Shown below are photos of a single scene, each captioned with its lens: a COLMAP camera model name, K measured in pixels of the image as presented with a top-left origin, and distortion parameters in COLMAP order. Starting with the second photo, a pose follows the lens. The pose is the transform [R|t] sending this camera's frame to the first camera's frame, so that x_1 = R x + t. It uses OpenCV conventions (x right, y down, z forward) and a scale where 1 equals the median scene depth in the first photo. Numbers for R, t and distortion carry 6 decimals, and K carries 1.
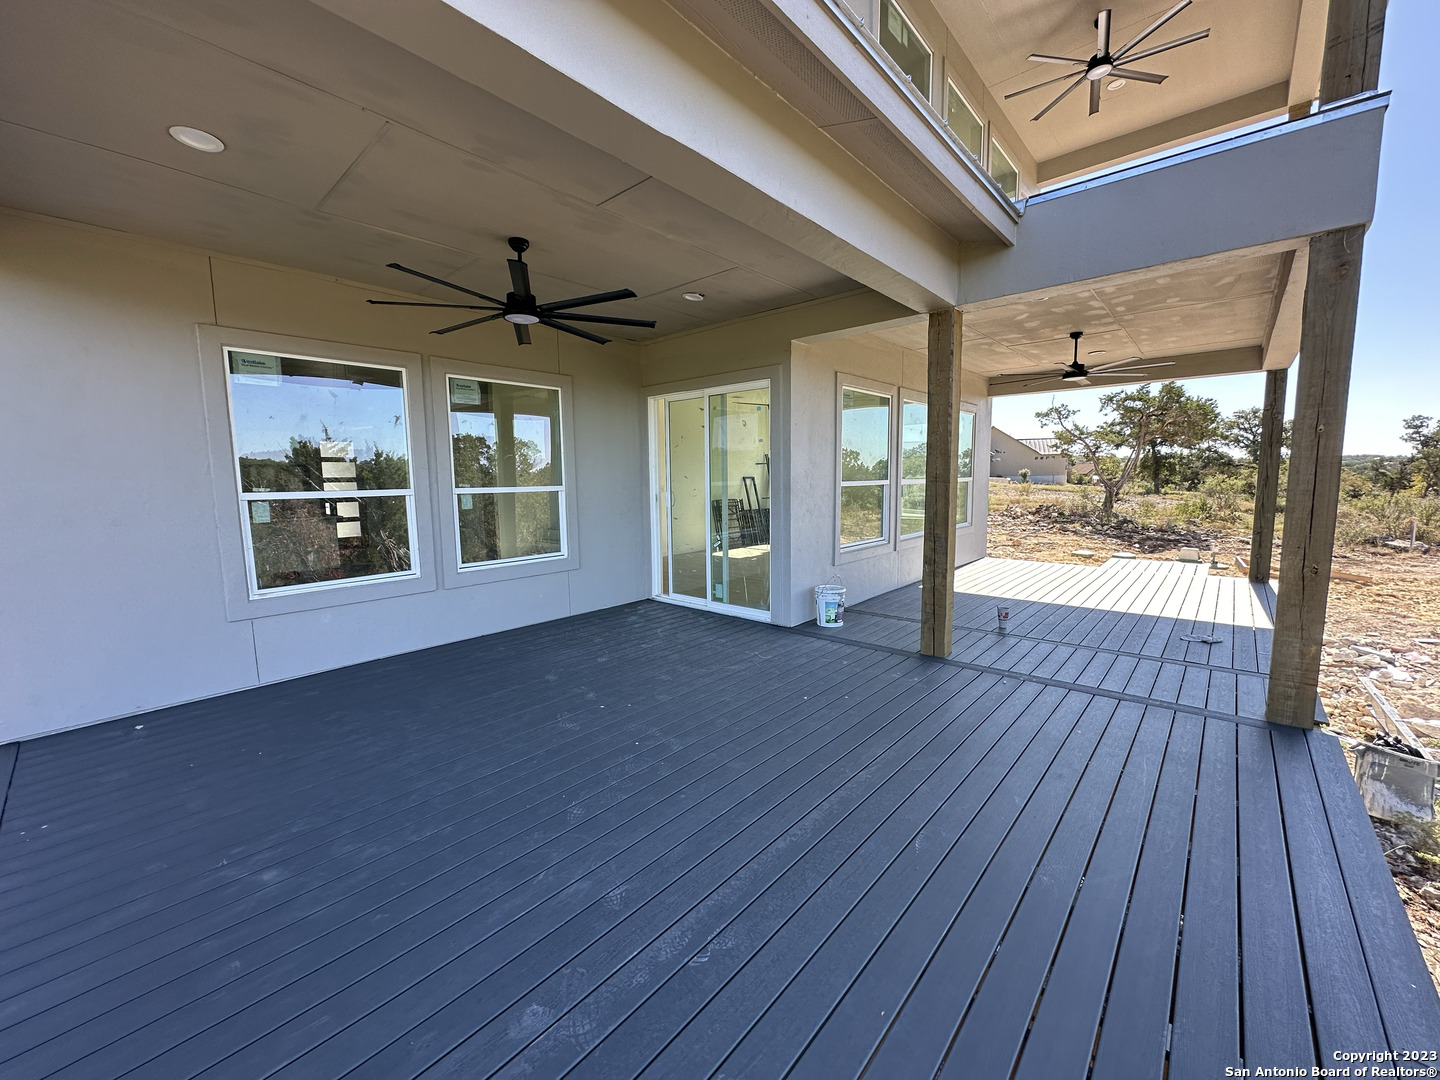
lens RADIAL K [[572.4, 0, 717.2], [0, 572.4, 538.8], [0, 0, 1]] dist [-0.001101, 0.000658]
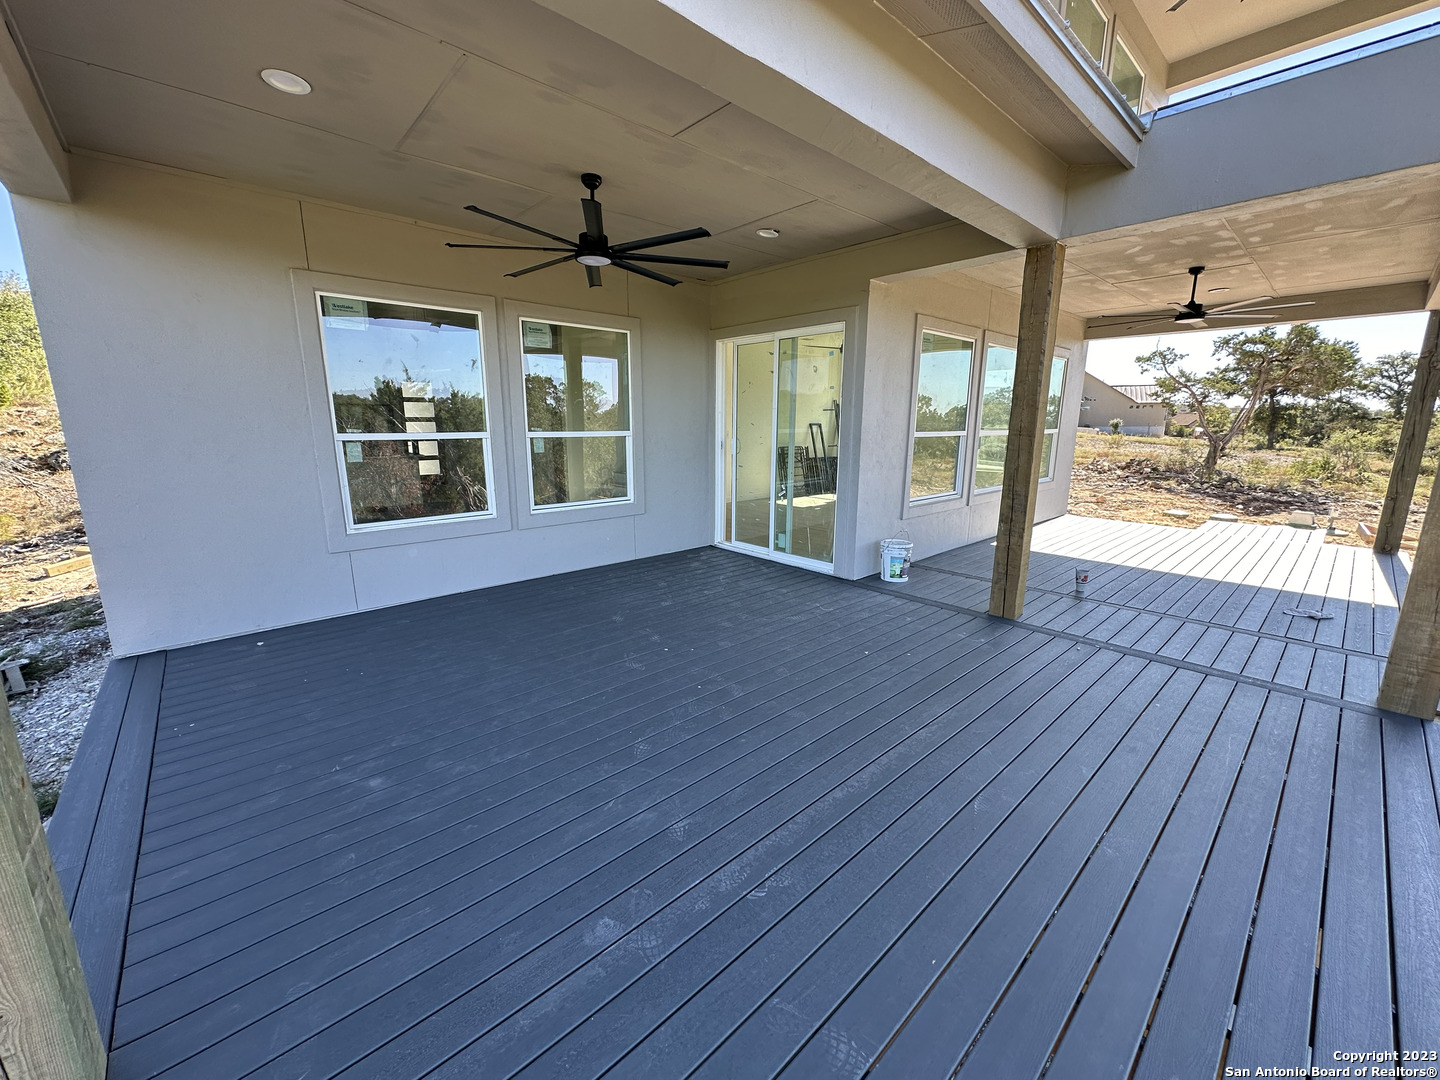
lens RADIAL K [[572.4, 0, 718.3], [0, 572.4, 539.2], [0, 0, 1]] dist [-0.001101, 0.000658]
pose [[0.994028, 0.038664, -0.102050, -0.008000], [-0.028709, 0.994844, 0.097271, -0.007745], [0.105285, -0.093761, 0.990012, 0.001407]]
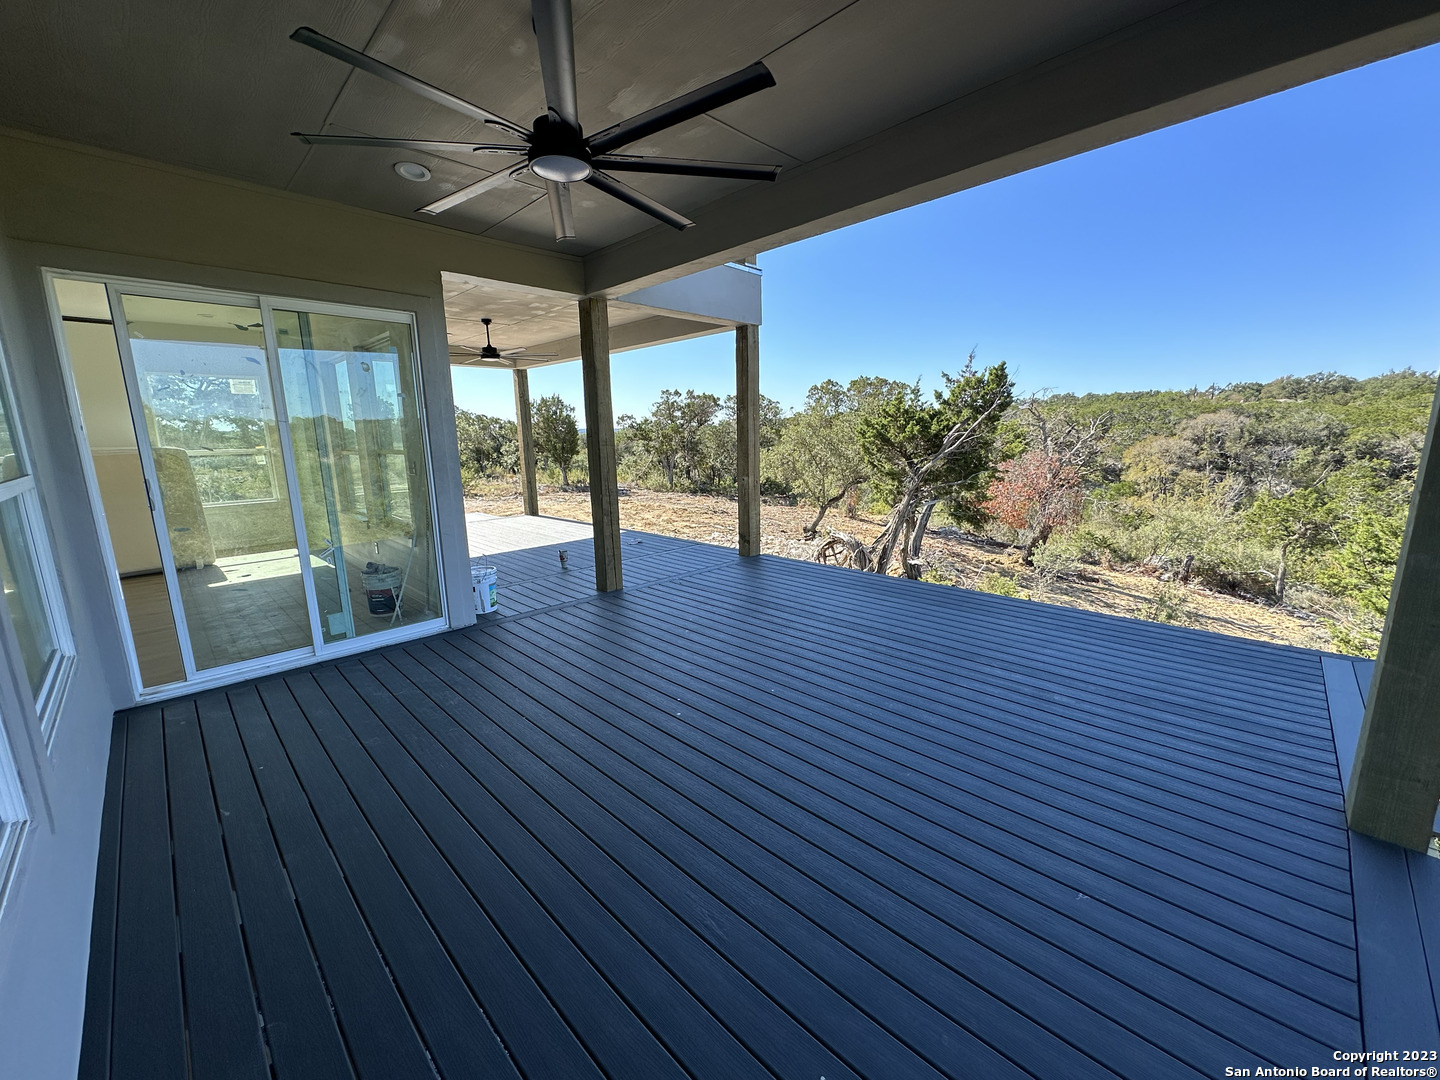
lens RADIAL K [[572.4, 0, 715.4], [0, 572.4, 541.0], [0, 0, 1]] dist [-0.001101, 0.000658]
pose [[0.070439, -0.176490, 0.981779, -0.895185], [0.131562, 0.977269, 0.166240, -0.079790], [-0.988802, 0.117455, 0.092058, 0.765644]]
